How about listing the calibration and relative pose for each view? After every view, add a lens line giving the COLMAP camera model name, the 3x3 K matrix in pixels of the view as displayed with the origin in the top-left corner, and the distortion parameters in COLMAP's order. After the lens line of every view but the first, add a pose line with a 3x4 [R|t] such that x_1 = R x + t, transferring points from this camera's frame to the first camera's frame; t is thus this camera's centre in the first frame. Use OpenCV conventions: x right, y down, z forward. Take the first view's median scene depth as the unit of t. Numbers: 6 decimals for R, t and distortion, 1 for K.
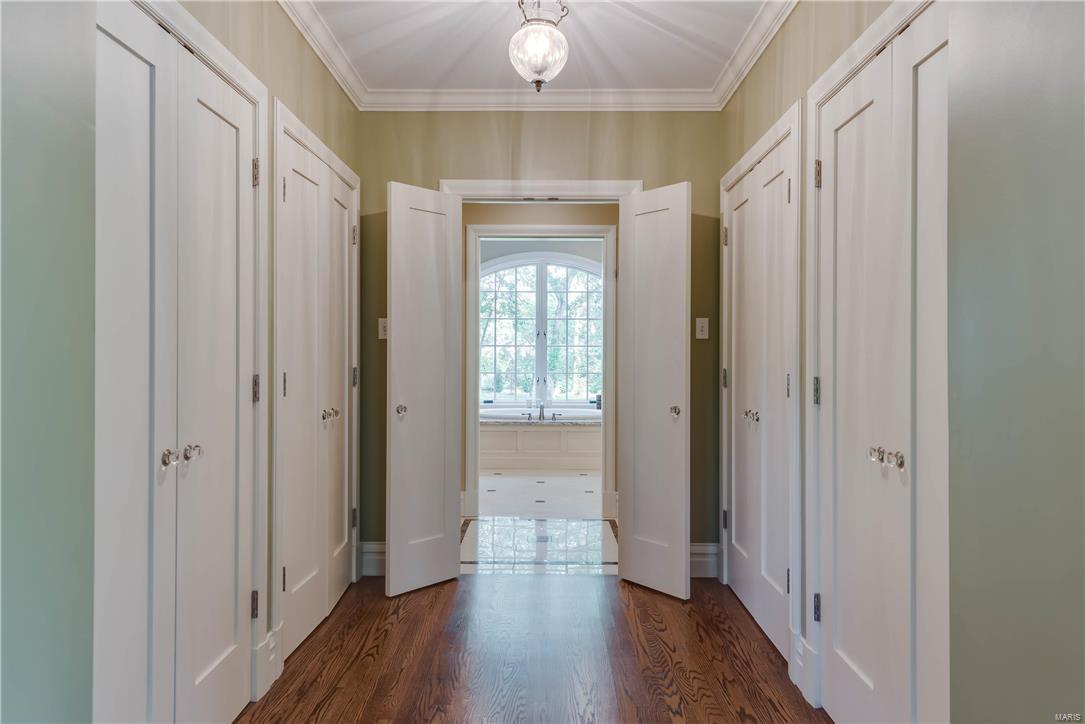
lens RADIAL K [[724.5, 0, 542.9], [0, 724.5, 358.8], [0, 0, 1]] dist [0.028458, -0.008854]
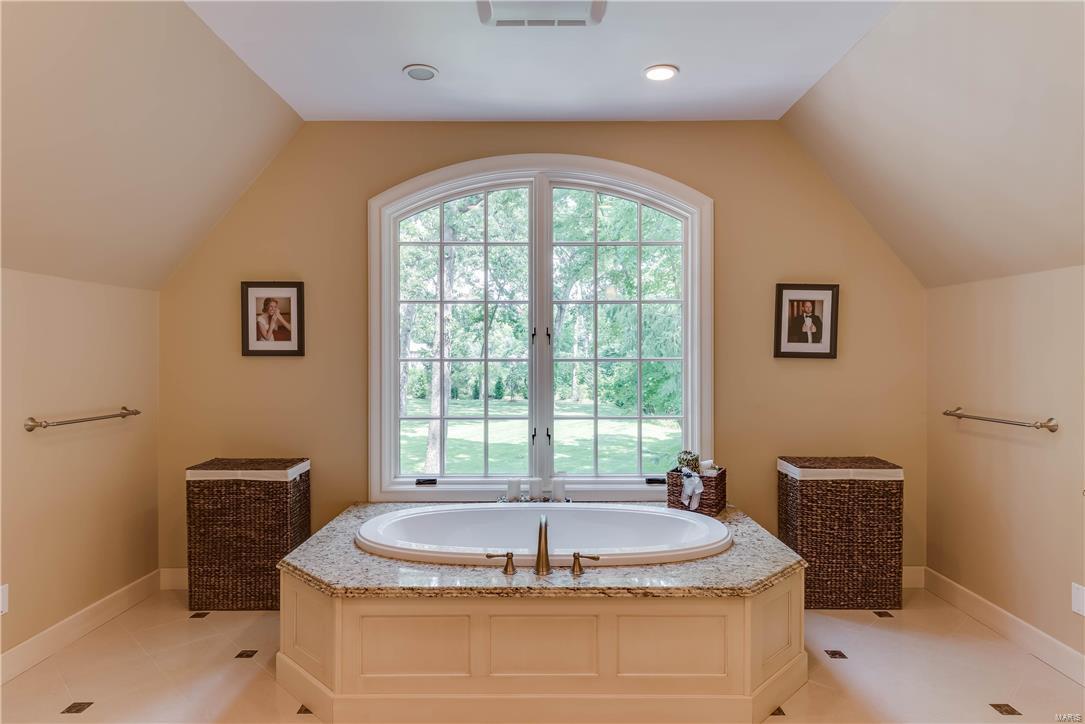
lens RADIAL K [[656.6, 0, 542.9], [0, 656.6, 357.6], [0, 0, 1]] dist [0.028108, 0.000333]
pose [[0.999986, -0.005262, 0.000659, -0.001095], [0.005268, 0.999927, -0.010835, -0.014587], [-0.000602, 0.010838, 0.999941, 0.566553]]
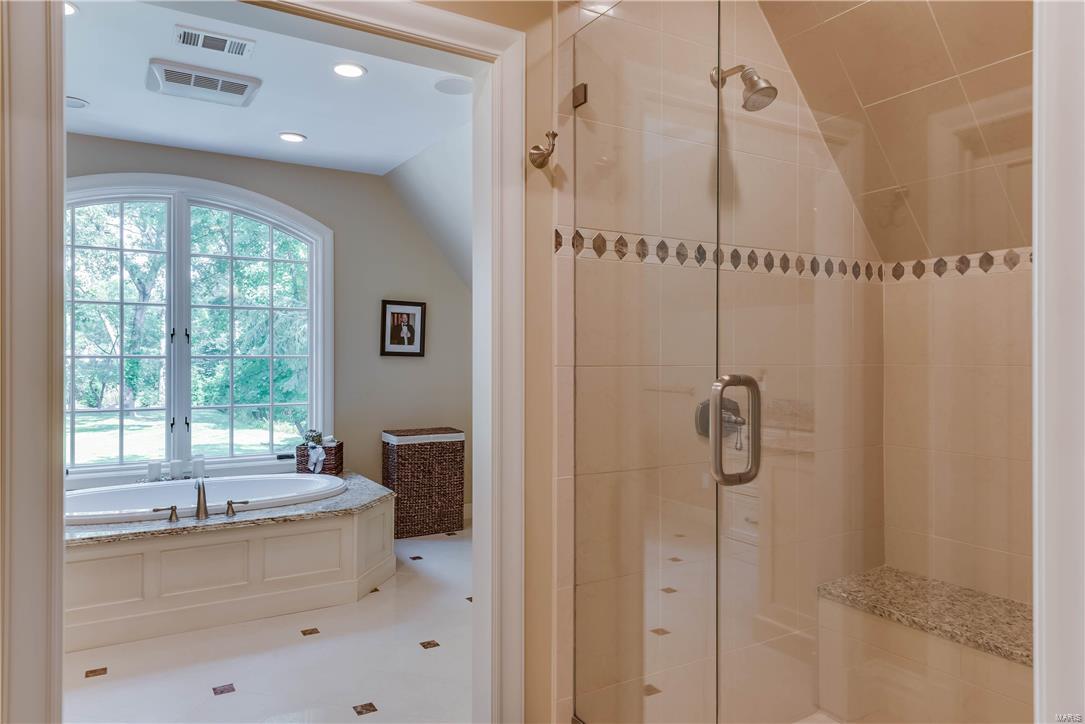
lens RADIAL K [[724.5, 0, 541.1], [0, 724.5, 360.7], [0, 0, 1]] dist [0.028458, -0.008854]
pose [[0.861422, -0.005444, 0.507861, -0.043734], [0.006344, 0.999980, -0.000041, -0.013394], [-0.507851, 0.003257, 0.861439, 0.402957]]
